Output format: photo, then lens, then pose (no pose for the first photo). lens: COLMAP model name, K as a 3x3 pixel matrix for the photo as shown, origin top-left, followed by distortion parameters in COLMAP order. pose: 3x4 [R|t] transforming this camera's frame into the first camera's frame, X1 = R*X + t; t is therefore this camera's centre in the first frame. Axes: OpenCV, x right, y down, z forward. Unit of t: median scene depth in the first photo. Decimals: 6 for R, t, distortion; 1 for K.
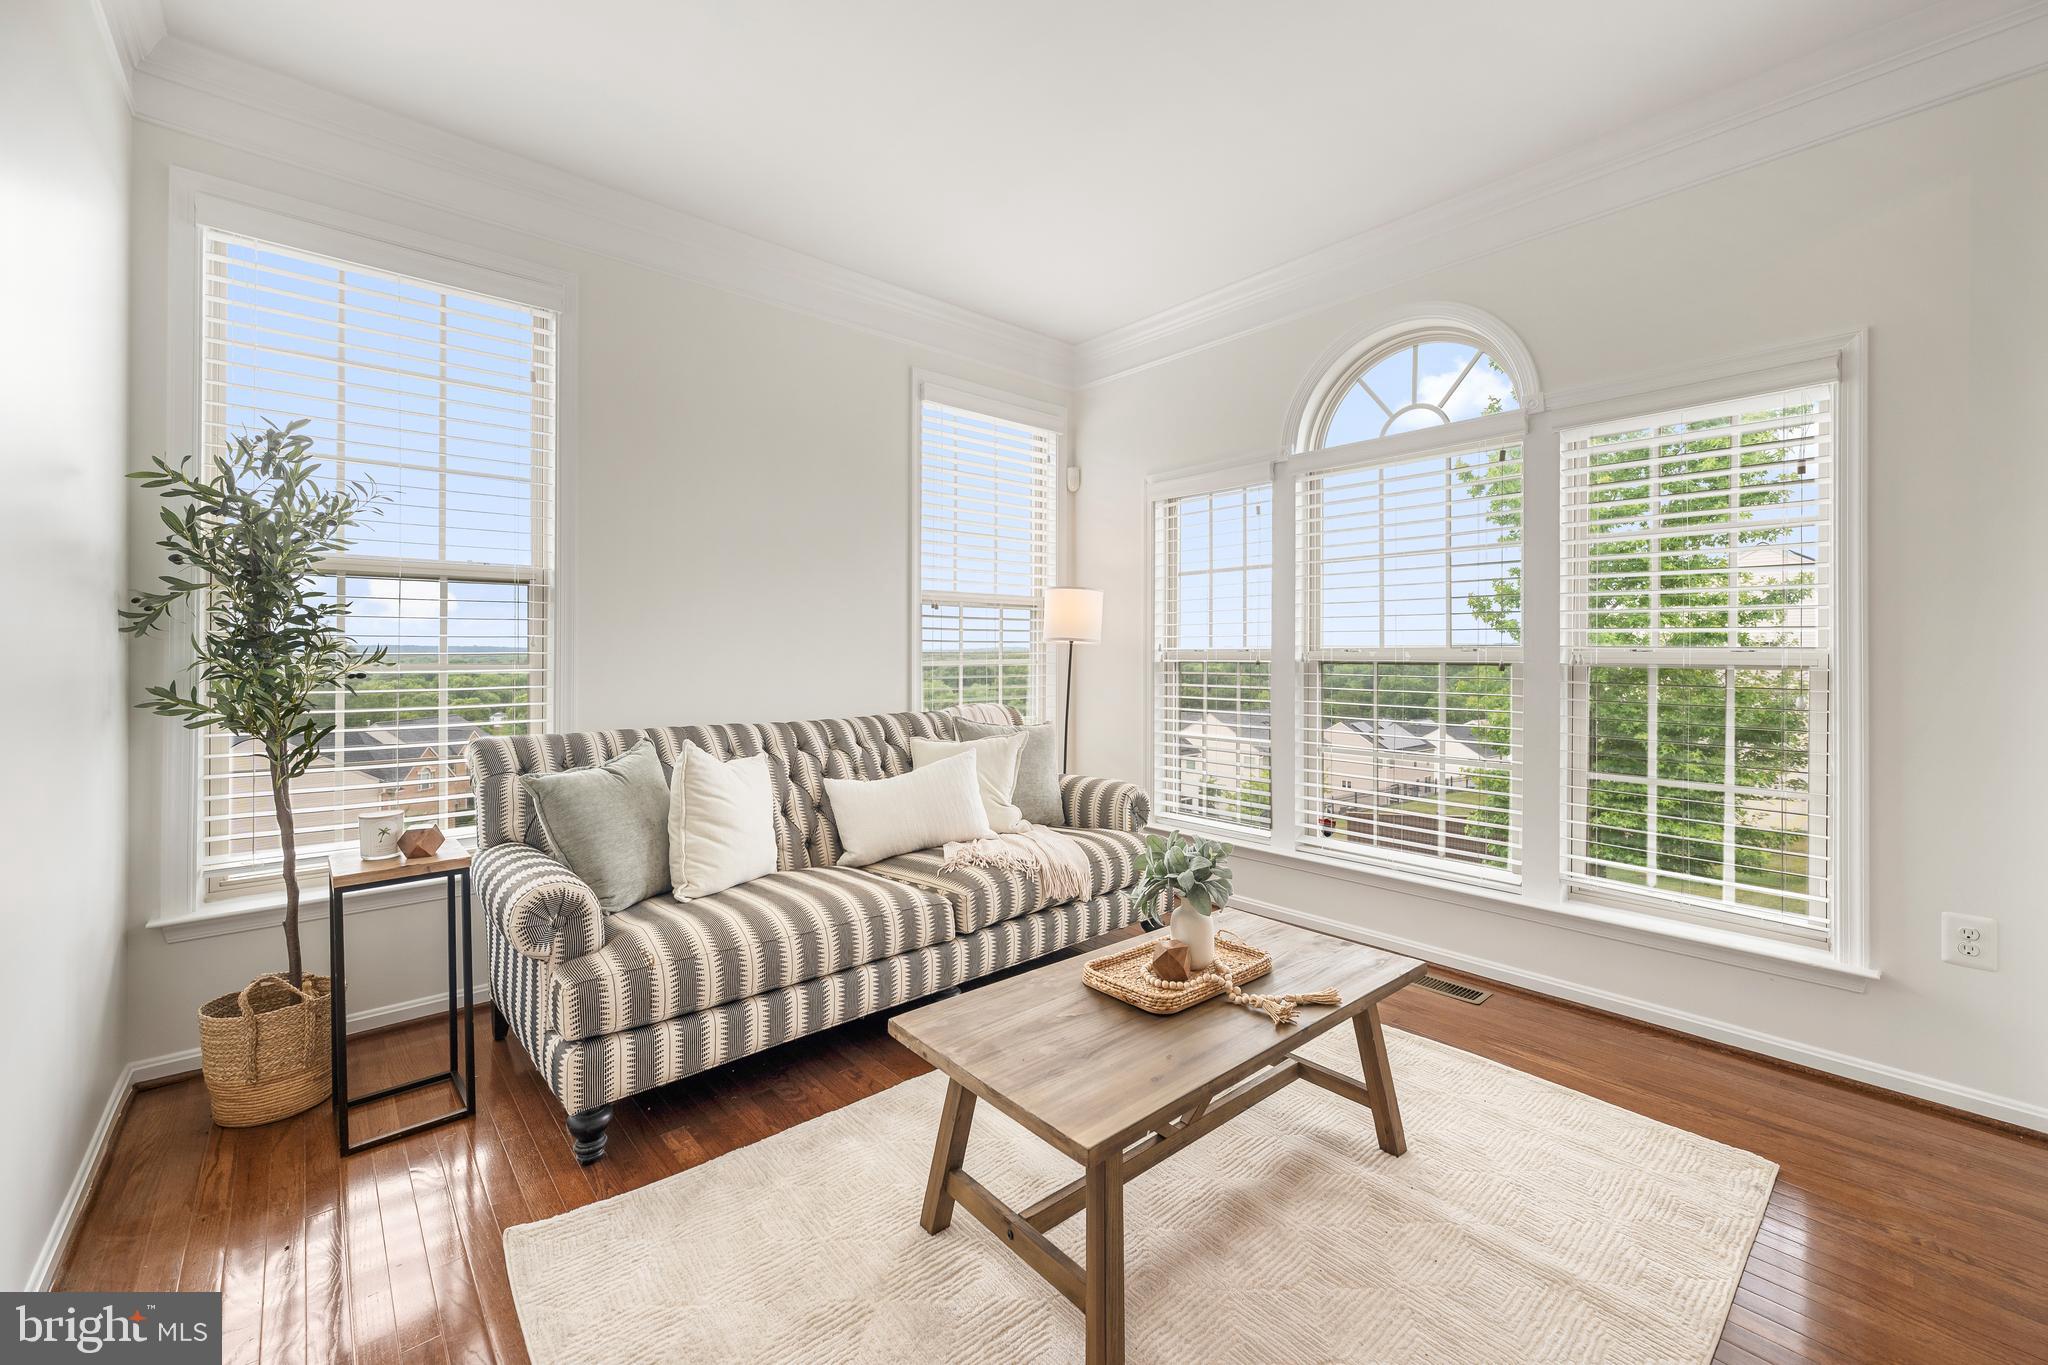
lens RADIAL K [[831.7, 0, 1042.1], [0, 831.7, 646.8], [0, 0, 1]] dist [-0.000733, 0.000190]
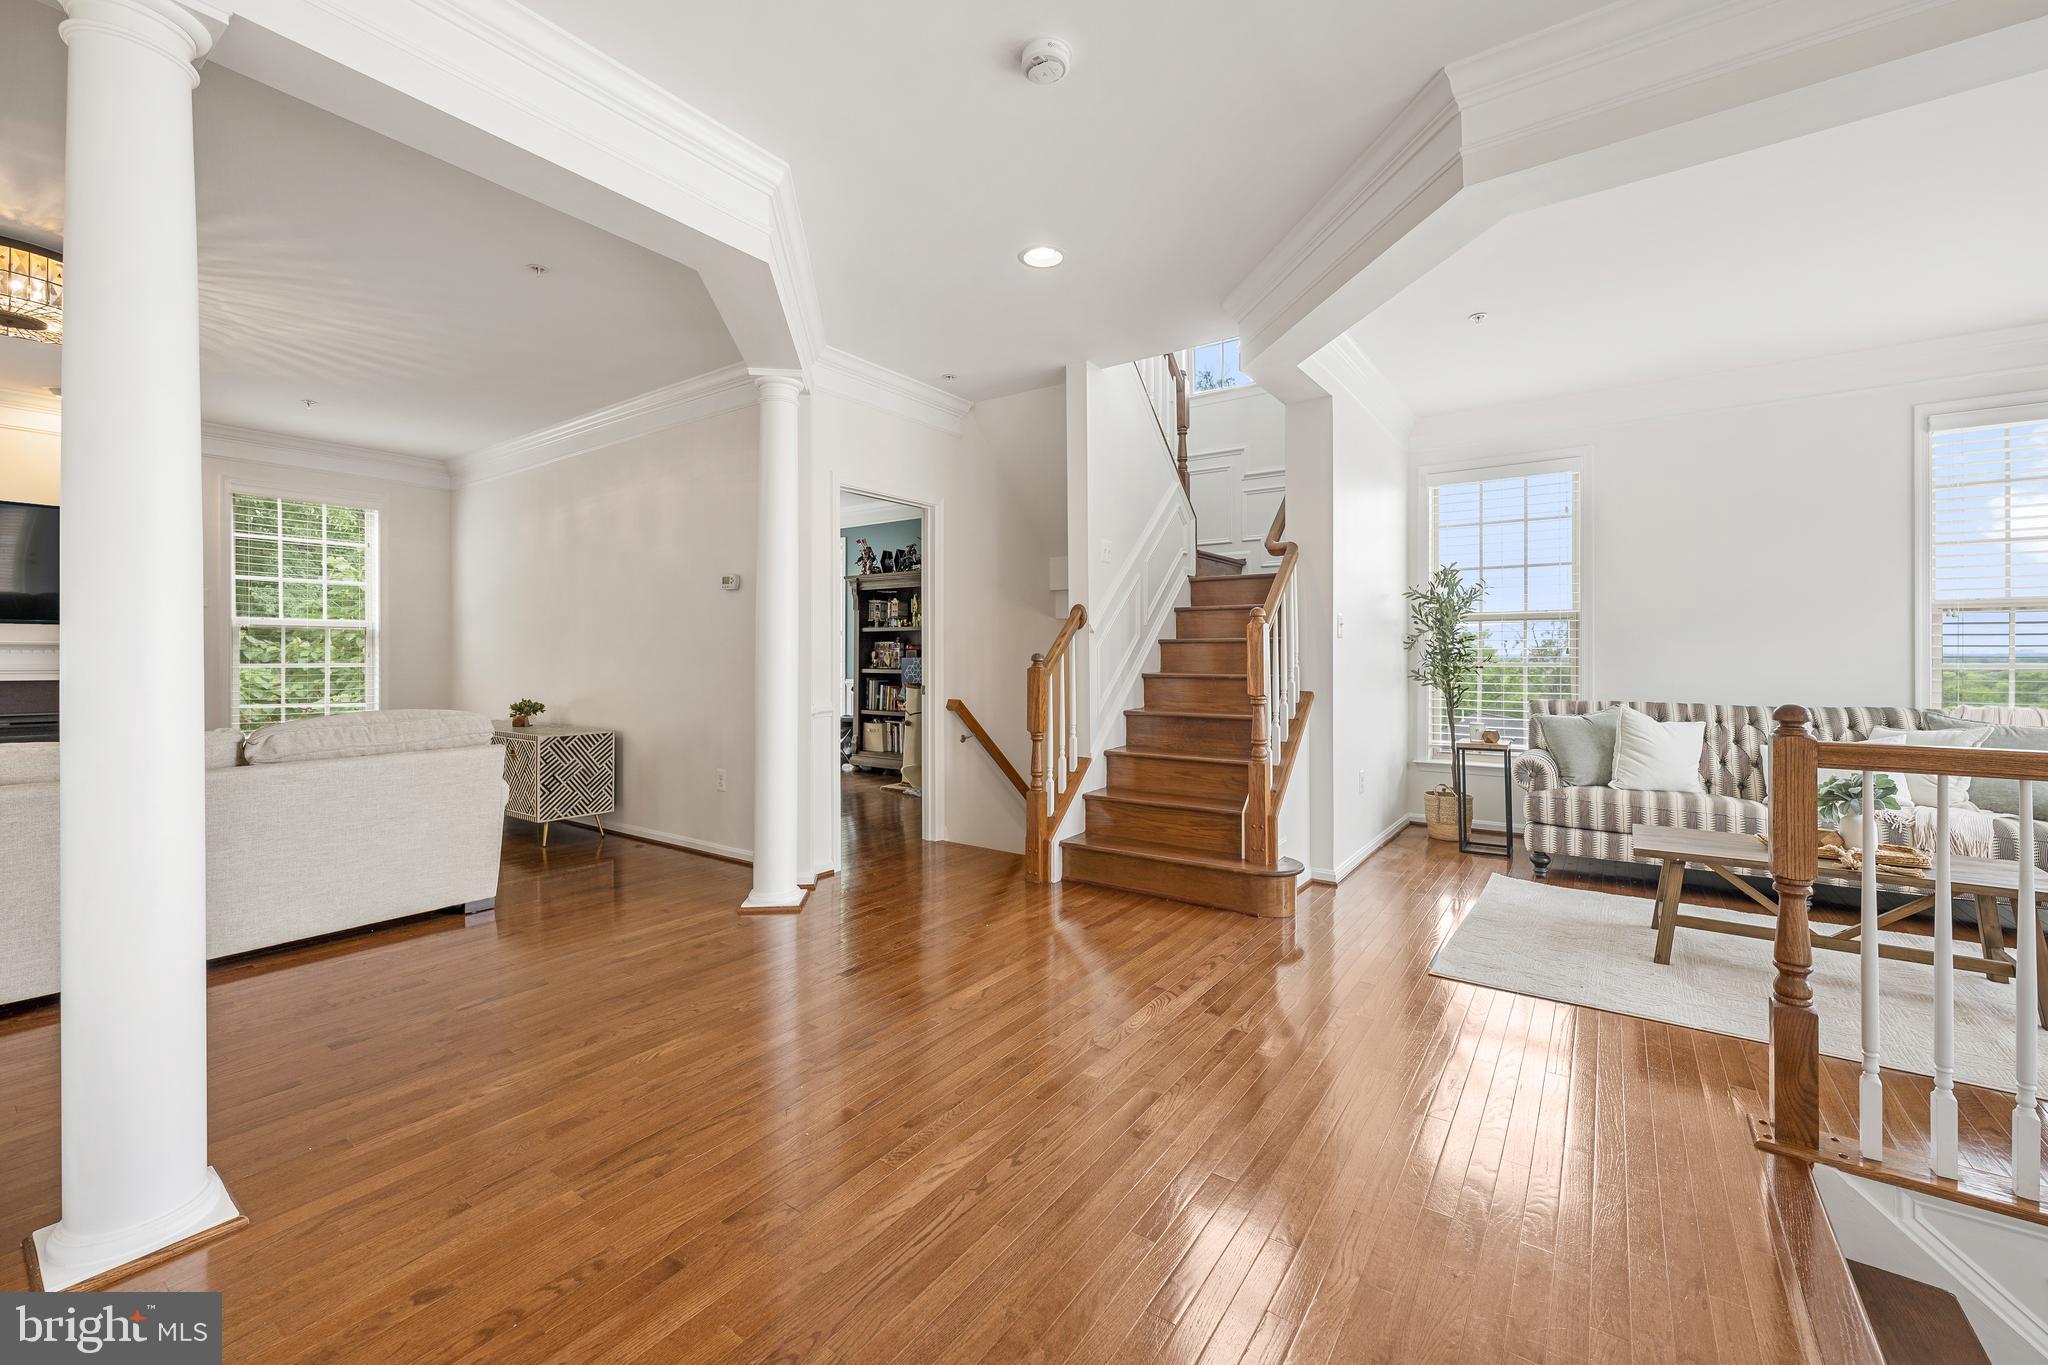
lens RADIAL K [[831.7, 0, 1023.1], [0, 831.7, 667.9], [0, 0, 1]] dist [-0.000733, 0.000190]
pose [[0.230759, 0.010788, -0.972951, 1.145239], [0.006086, 0.999903, 0.012531, 0.001515], [0.972992, -0.008813, 0.230671, -0.770738]]
